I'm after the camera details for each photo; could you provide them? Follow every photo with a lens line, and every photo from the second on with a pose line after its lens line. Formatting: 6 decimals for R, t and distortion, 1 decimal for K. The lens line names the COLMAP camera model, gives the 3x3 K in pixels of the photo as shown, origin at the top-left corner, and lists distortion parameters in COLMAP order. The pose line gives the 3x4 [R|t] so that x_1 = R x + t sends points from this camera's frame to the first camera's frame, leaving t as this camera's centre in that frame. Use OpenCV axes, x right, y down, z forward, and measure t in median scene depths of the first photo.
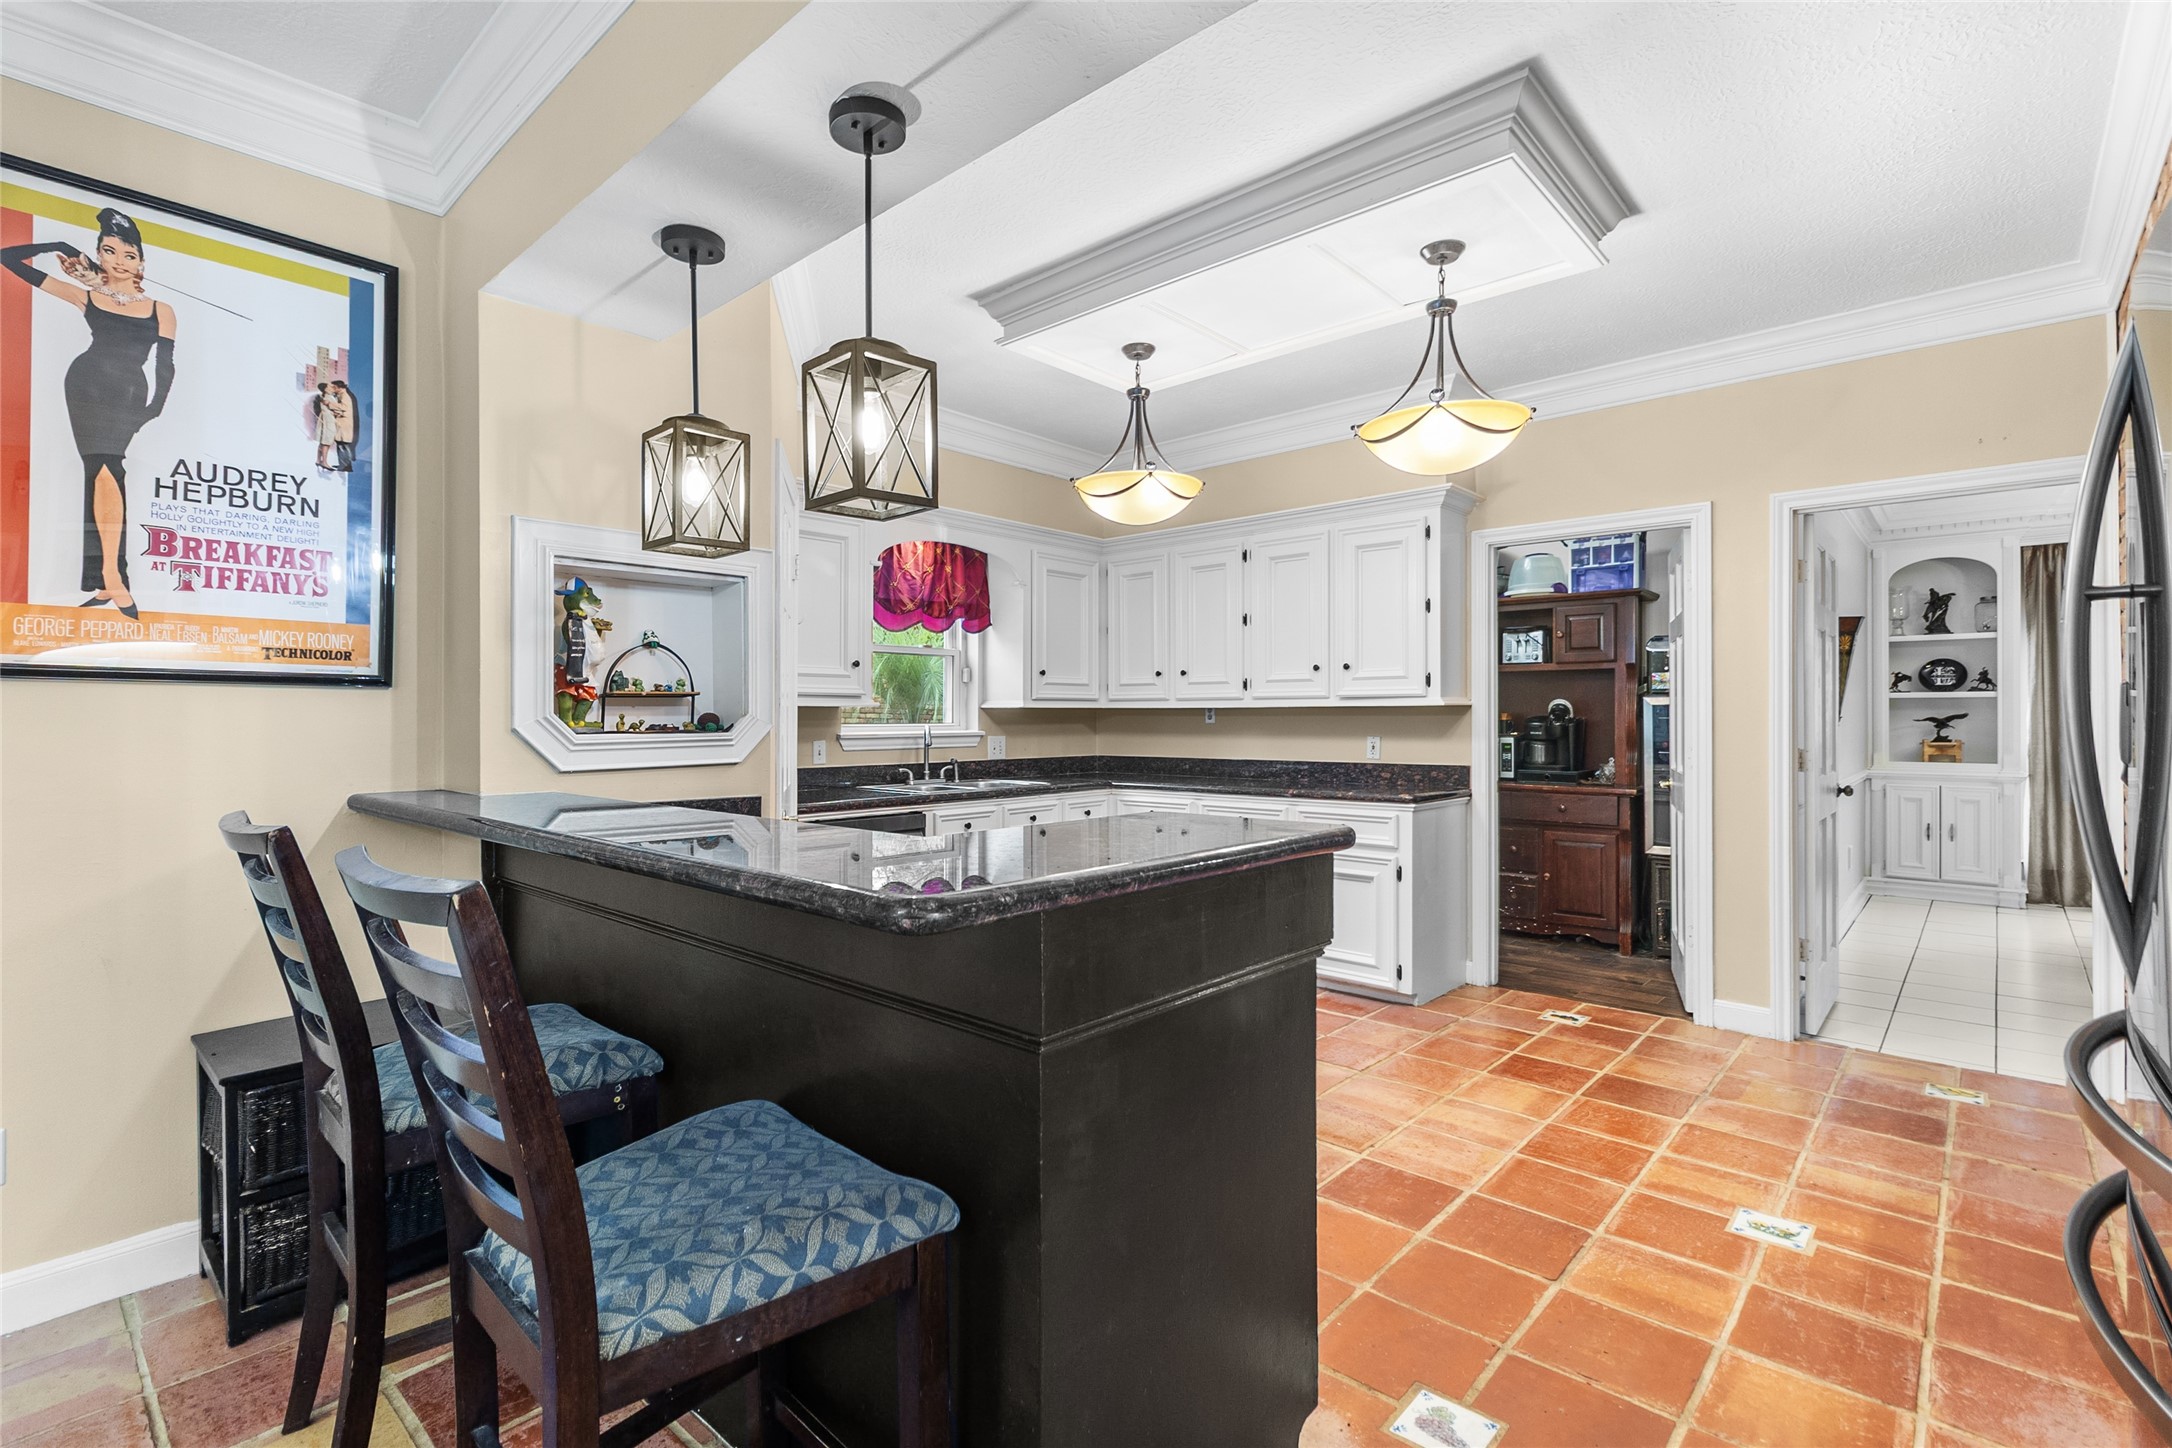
lens RADIAL K [[995.1, 0, 1054.4], [0, 995.1, 707.4], [0, 0, 1]] dist [0.002155, -0.000851]
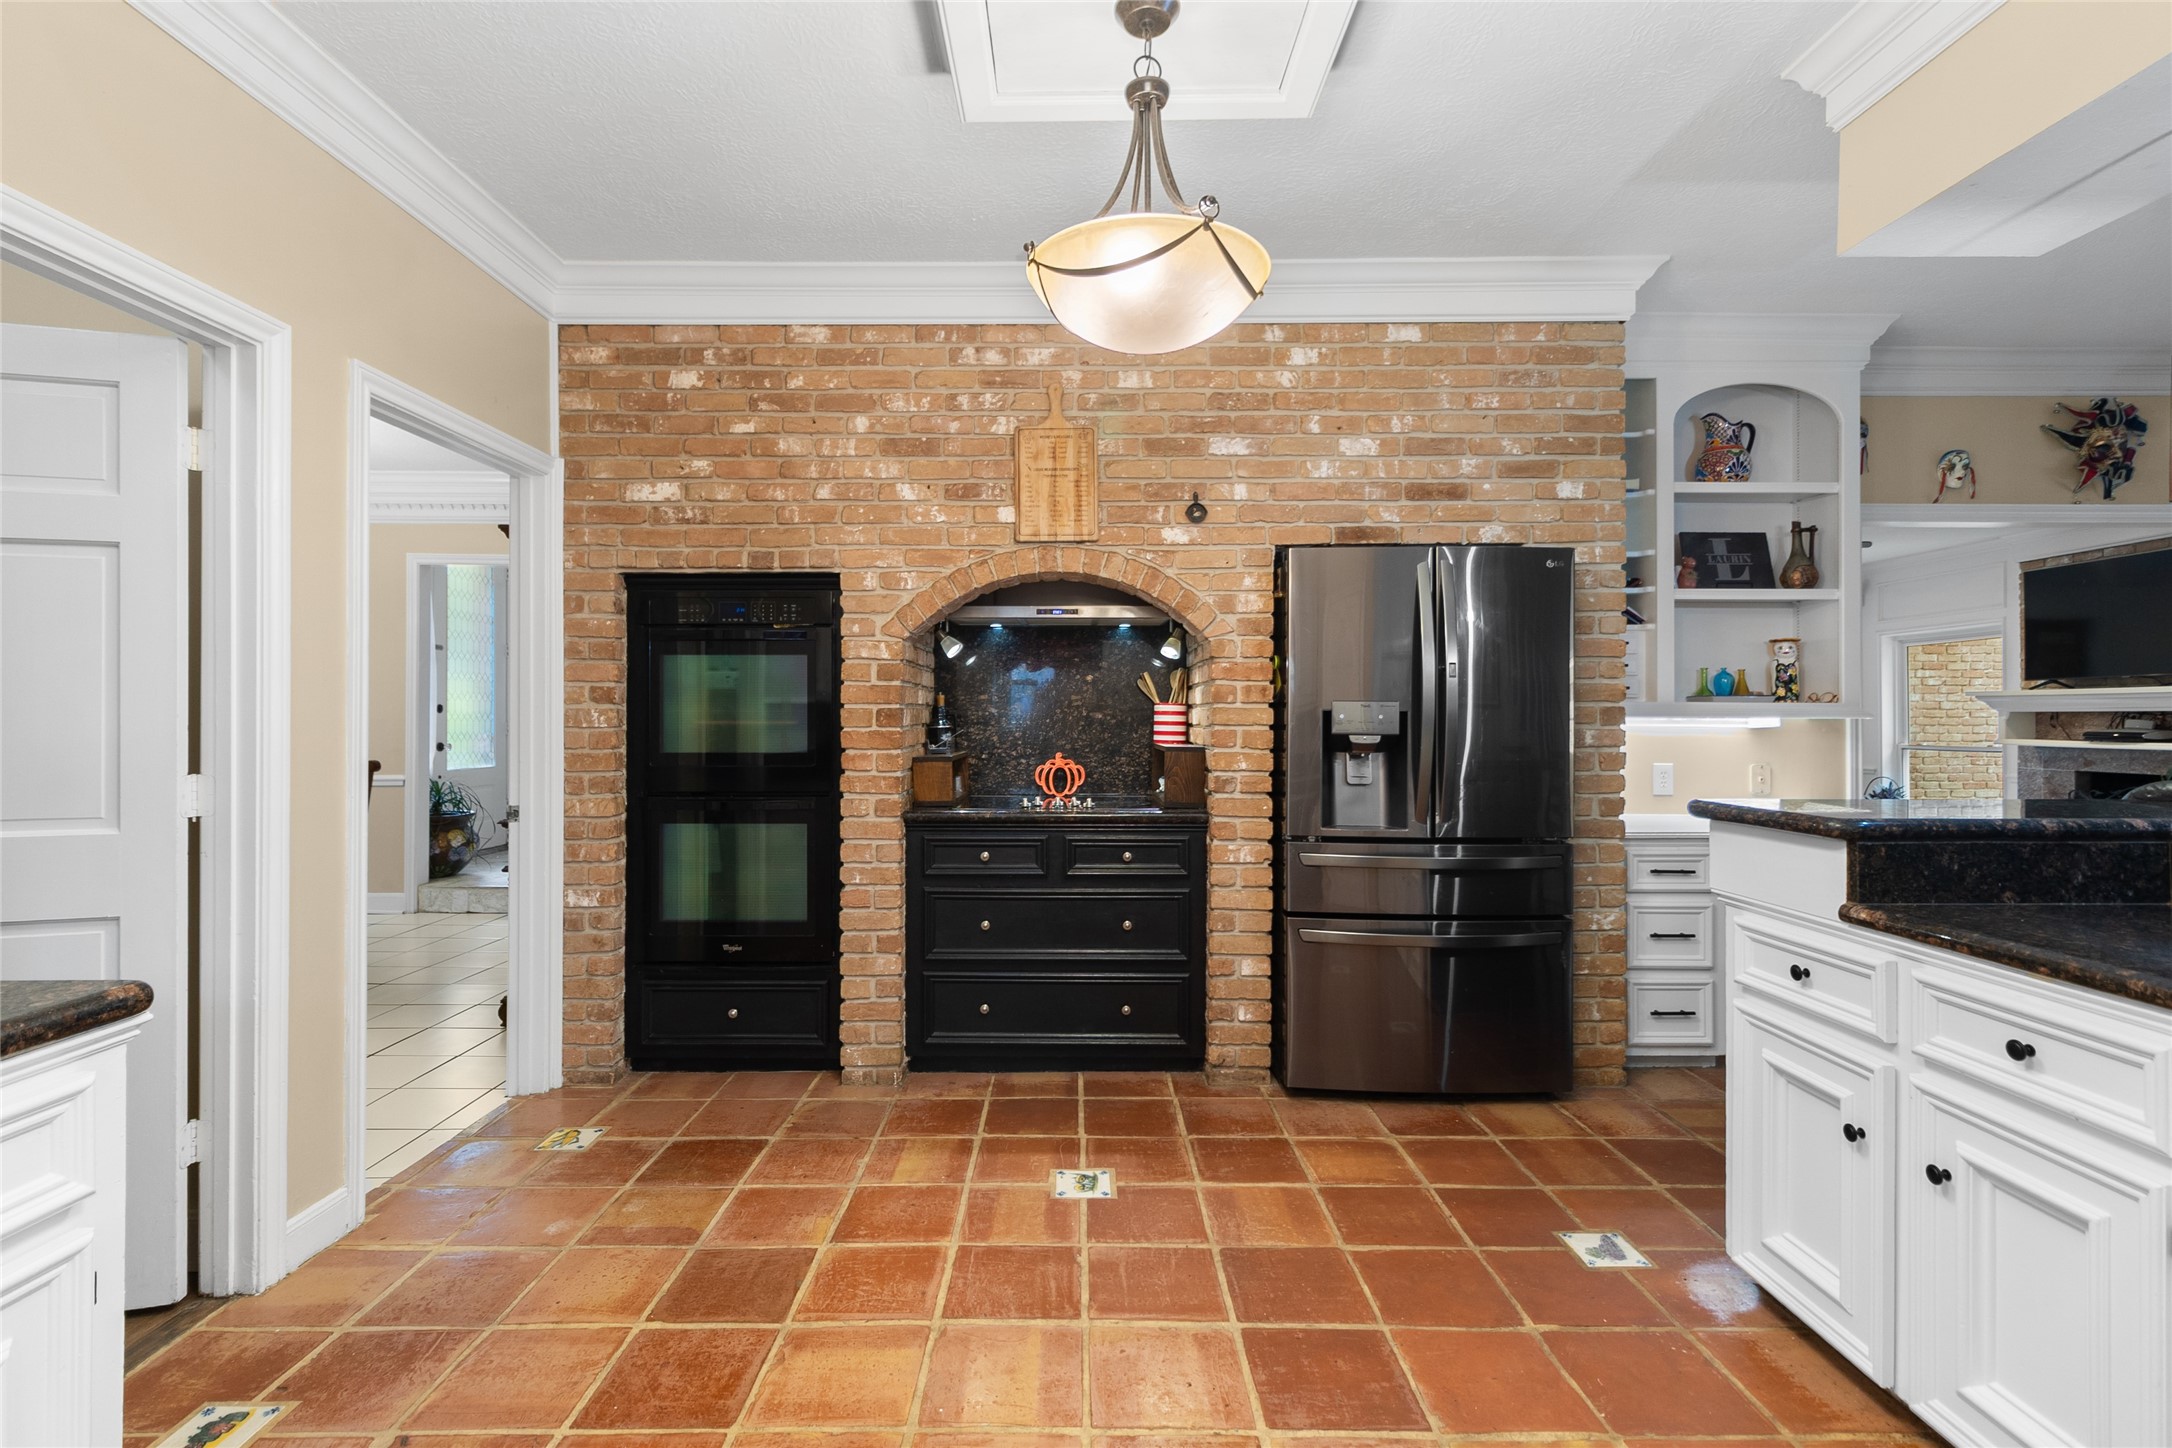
lens RADIAL K [[995.1, 0, 1073.4], [0, 995.1, 717.1], [0, 0, 1]] dist [0.002155, -0.000851]
pose [[-0.679500, 0.005461, 0.733655, -0.029196], [0.002295, 0.999983, -0.005318, 0.016092], [-0.733672, -0.001930, -0.679501, 0.888800]]
